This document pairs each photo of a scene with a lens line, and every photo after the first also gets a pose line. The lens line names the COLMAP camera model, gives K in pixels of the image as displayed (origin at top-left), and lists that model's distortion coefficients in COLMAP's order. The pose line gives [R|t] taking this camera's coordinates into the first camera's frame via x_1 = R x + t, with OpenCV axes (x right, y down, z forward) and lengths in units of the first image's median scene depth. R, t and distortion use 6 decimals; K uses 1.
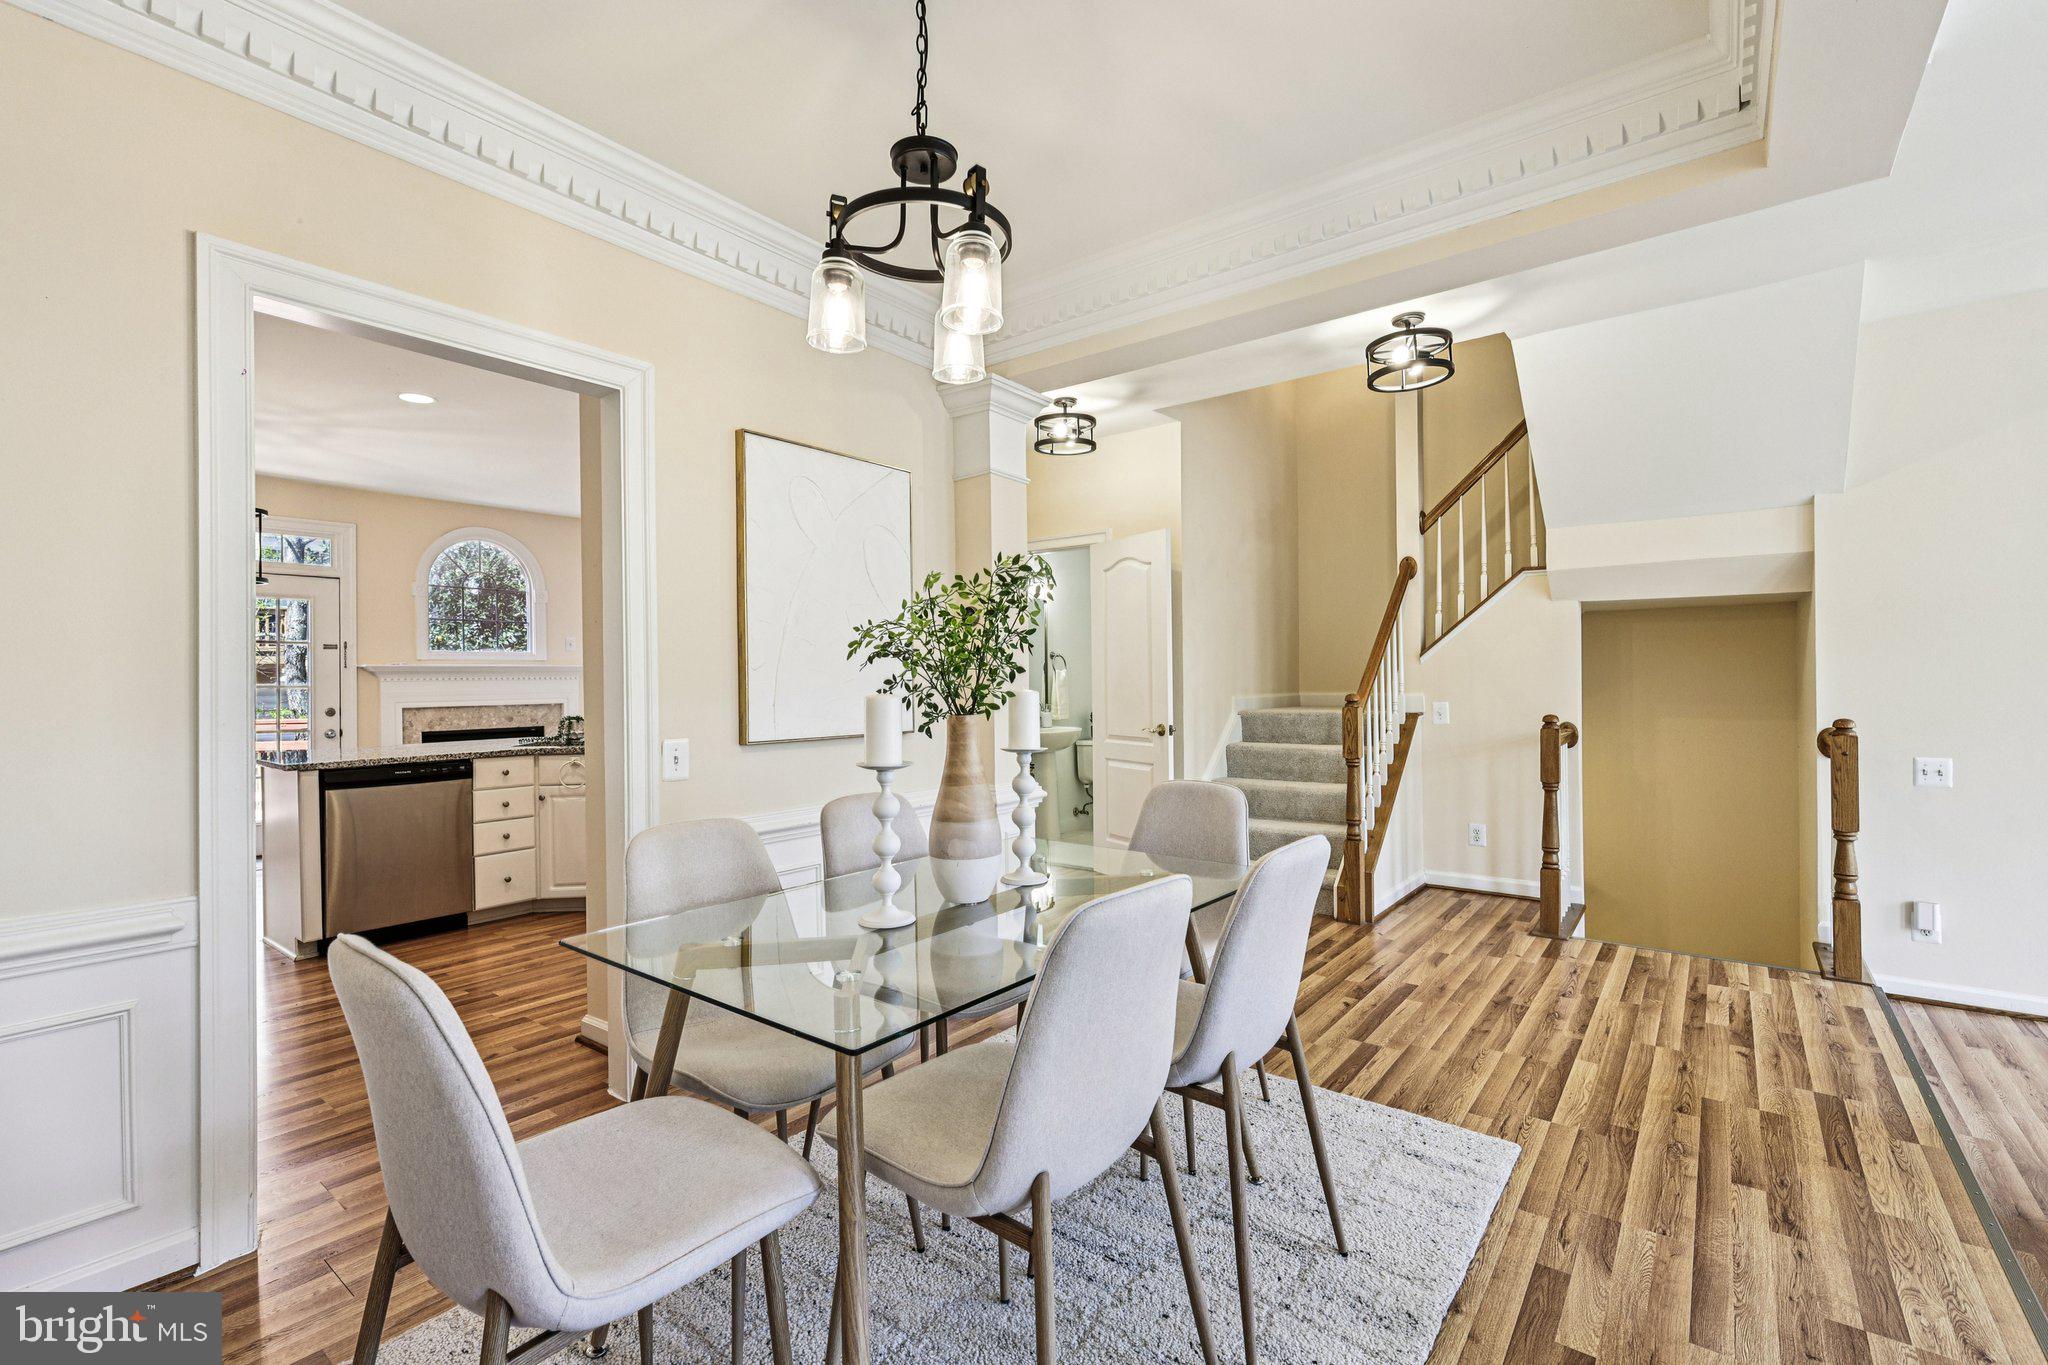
lens RADIAL K [[899.6, 0, 1008.1], [0, 899.6, 681.8], [0, 0, 1]] dist [0.005514, -0.000366]
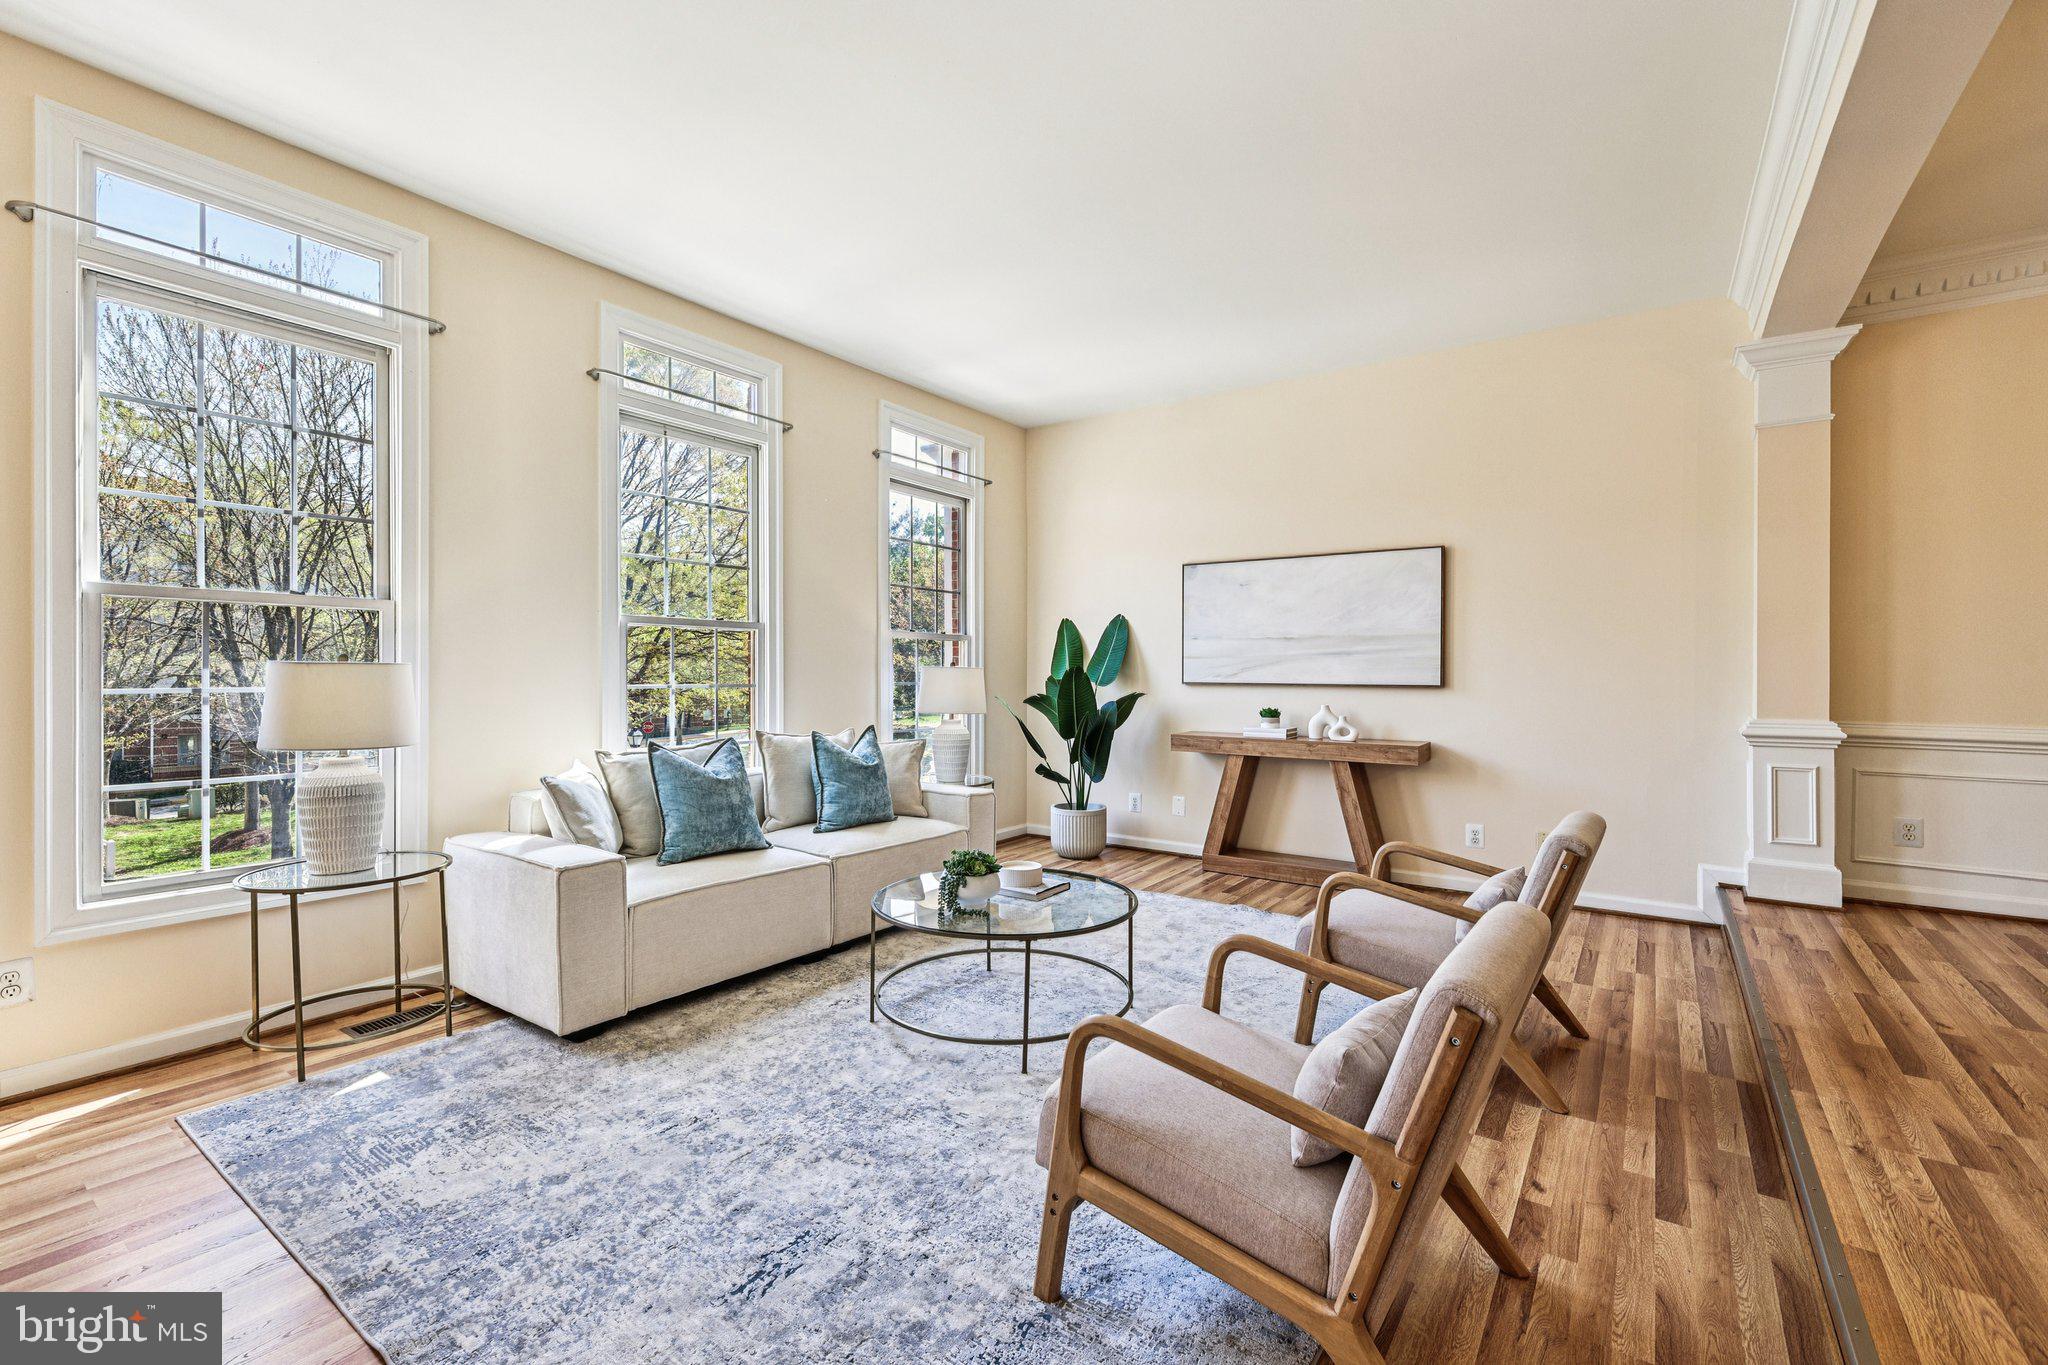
lens RADIAL K [[899.6, 0, 1001.6], [0, 899.6, 671.6], [0, 0, 1]] dist [0.005514, -0.000366]
pose [[-0.999053, 0.006782, -0.042985, 1.006696], [0.006801, 0.999977, -0.000314, 0.047762], [0.042982, -0.000606, -0.999076, 0.958154]]
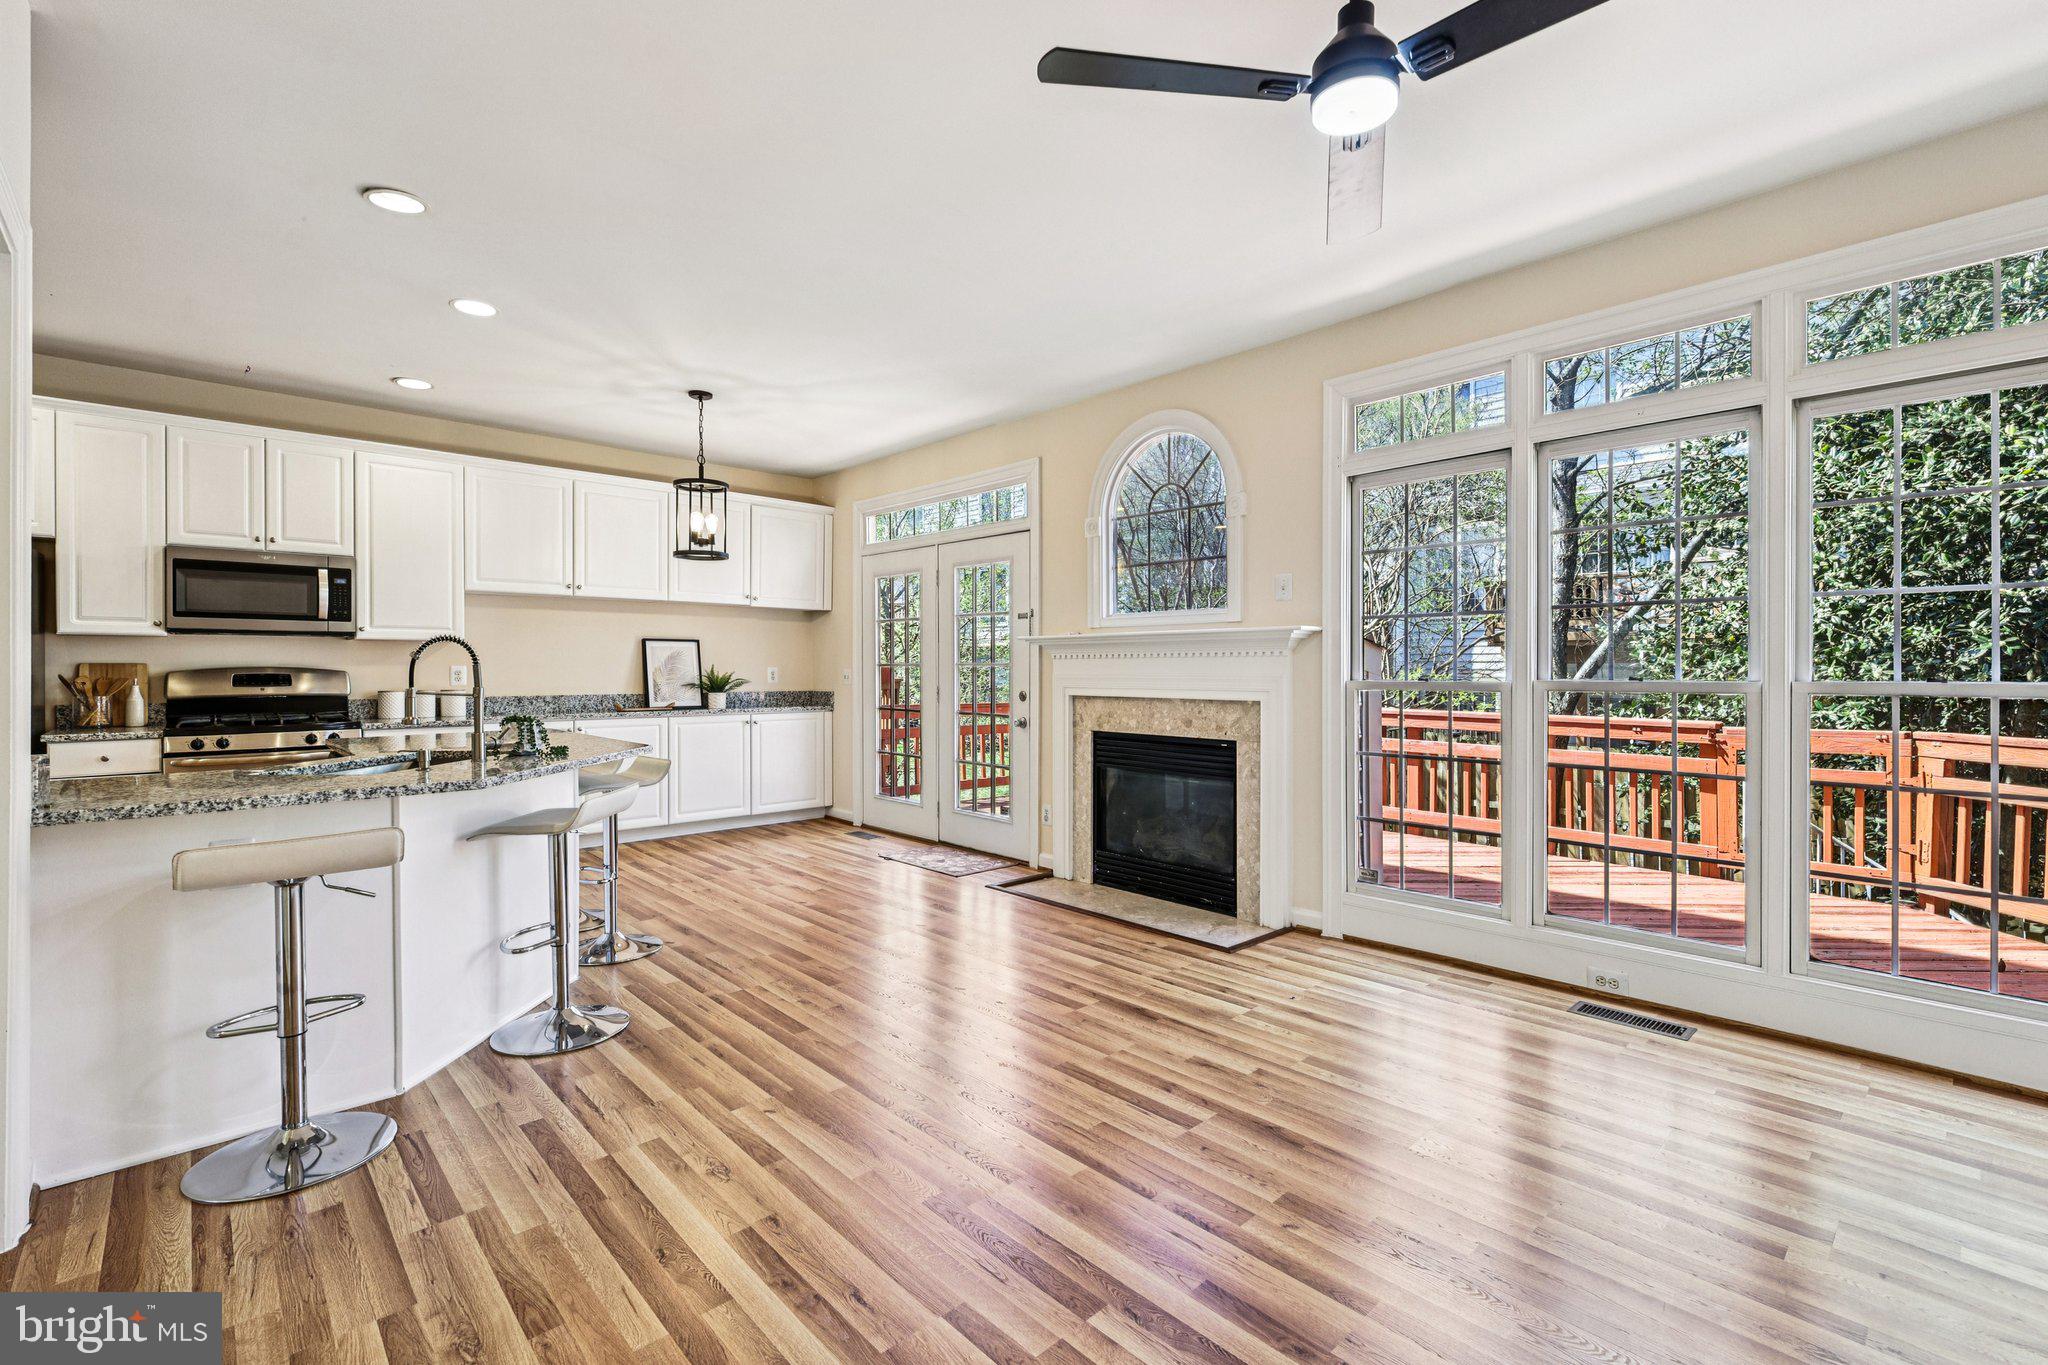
lens RADIAL K [[899.6, 0, 1030.9], [0, 899.6, 674.2], [0, 0, 1]] dist [0.005514, -0.000366]
pose [[-0.155697, 0.017025, -0.987658, 0.096614], [-0.002174, 0.999843, 0.017578, -0.001724], [0.987802, 0.004884, -0.155635, 2.148964]]
